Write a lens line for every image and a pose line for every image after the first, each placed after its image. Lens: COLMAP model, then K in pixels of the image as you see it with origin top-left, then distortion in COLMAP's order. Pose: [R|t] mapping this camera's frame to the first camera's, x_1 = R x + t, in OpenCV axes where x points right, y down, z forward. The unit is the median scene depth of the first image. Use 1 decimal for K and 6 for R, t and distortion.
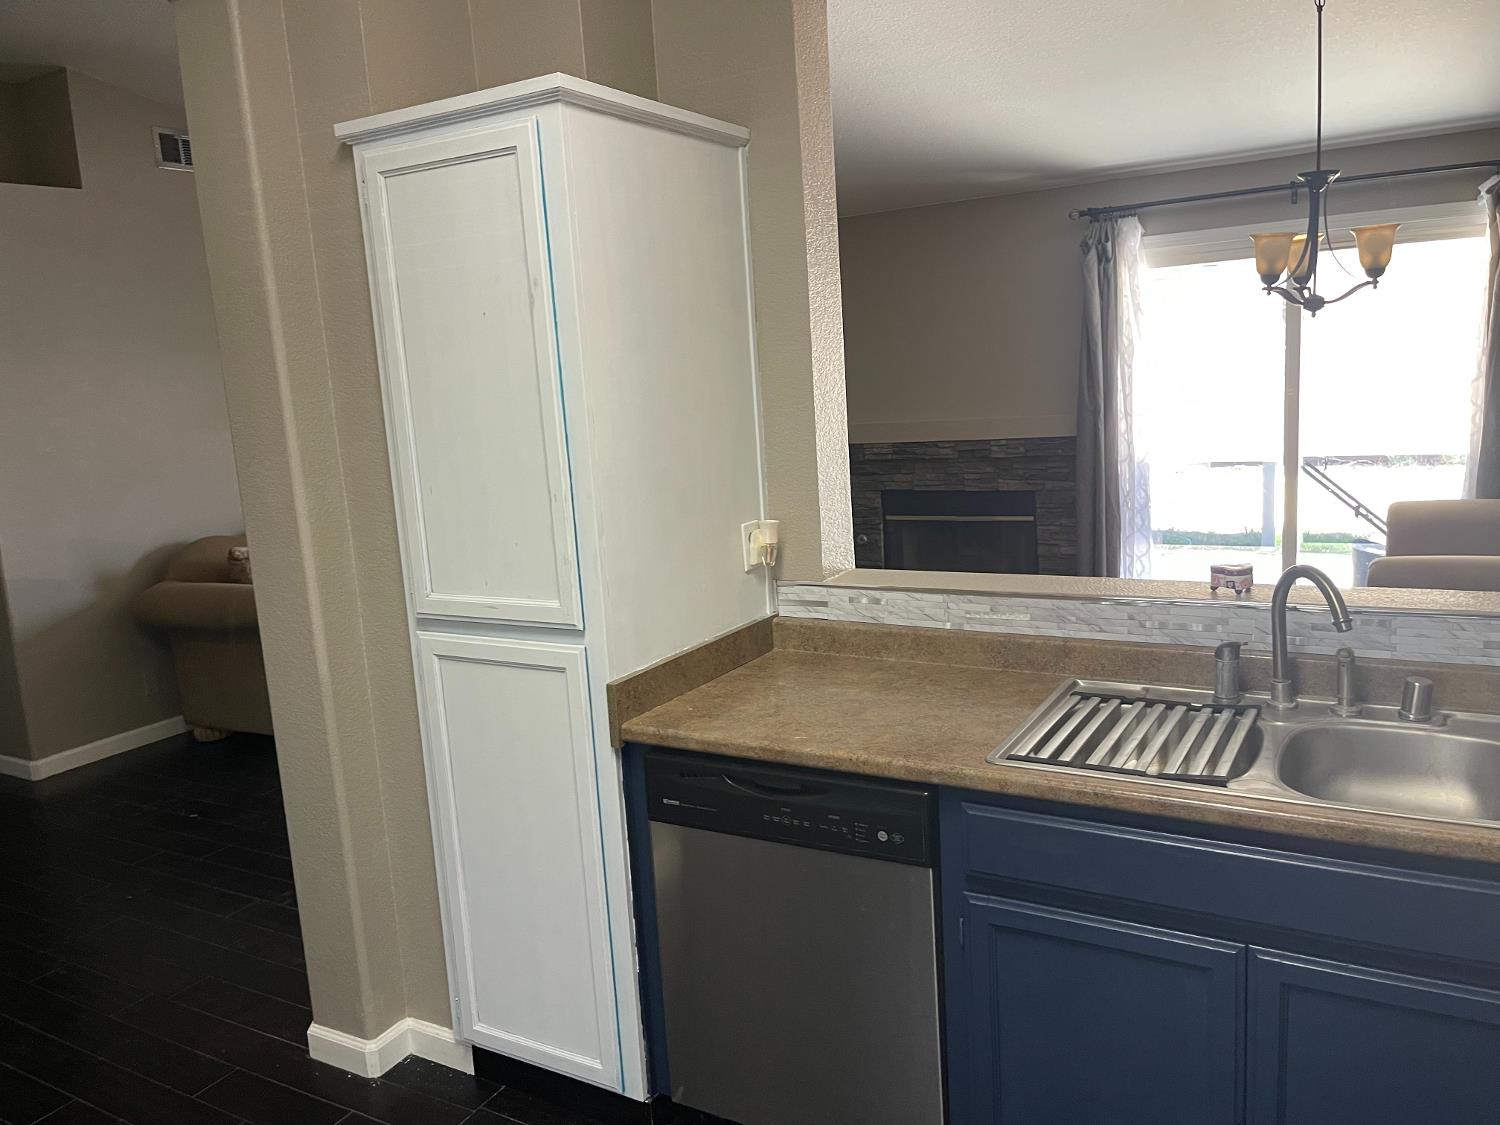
lens RADIAL K [[1136.1, 0, 753.7], [0, 1136.1, 565.0], [0, 0, 1]] dist [0.065517, -0.078298]
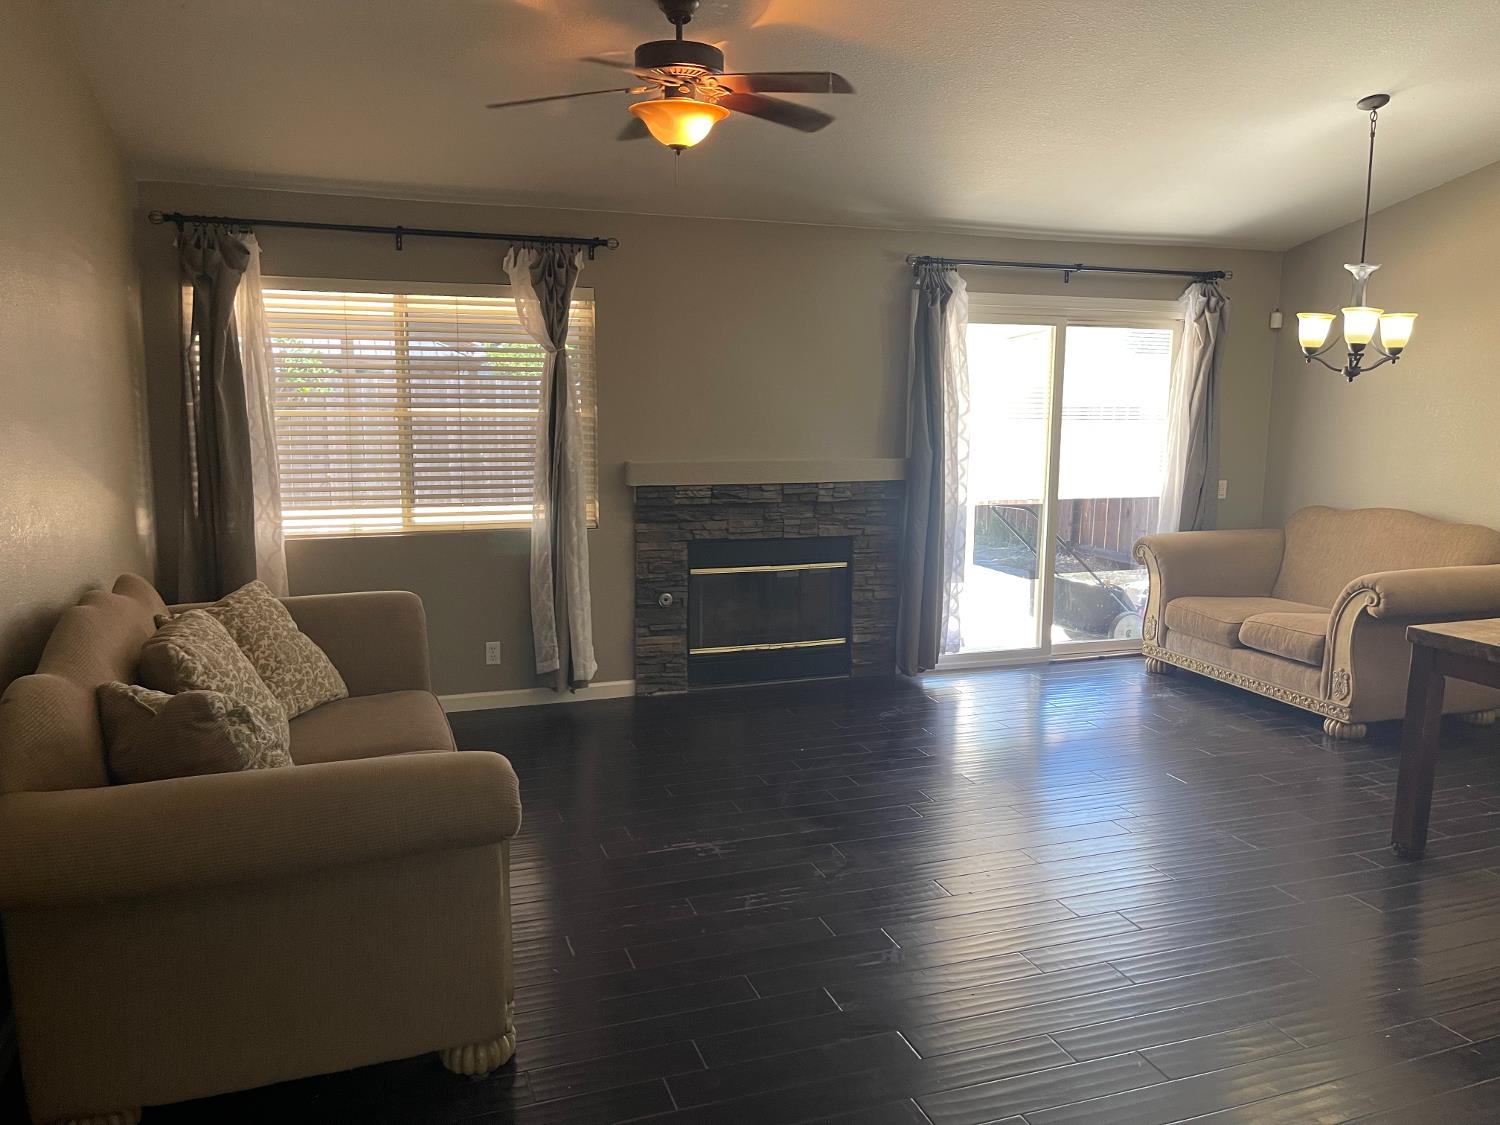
lens RADIAL K [[1136.1, 0, 750.8], [0, 1136.1, 569.2], [0, 0, 1]] dist [0.065517, -0.078298]
pose [[0.651256, -0.046563, 0.757428, -0.541005], [0.078500, 0.996895, -0.006212, -0.037372], [-0.754787, 0.063504, 0.652889, 0.435323]]
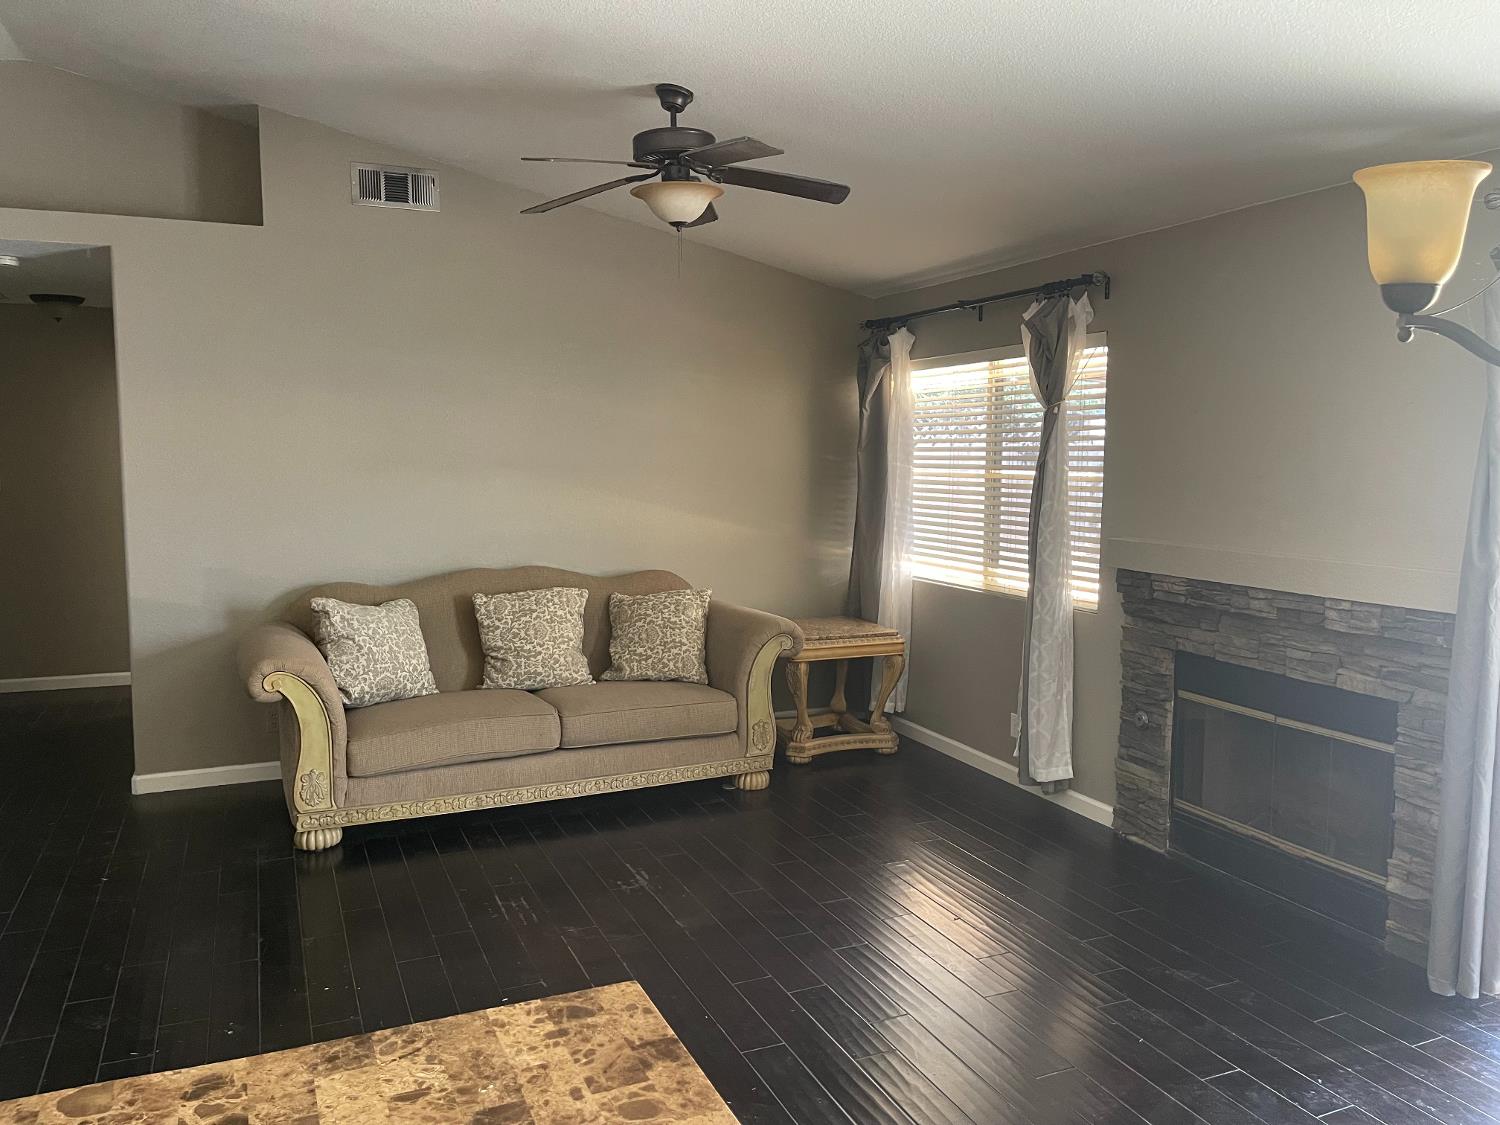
lens RADIAL K [[1136.1, 0, 758.2], [0, 1136.1, 568.4], [0, 0, 1]] dist [0.065517, -0.078298]
pose [[0.802977, 0.129828, -0.581698, 0.312334], [-0.157166, 0.987566, 0.003459, -0.081566], [0.574915, 0.088646, 0.813397, 0.364910]]
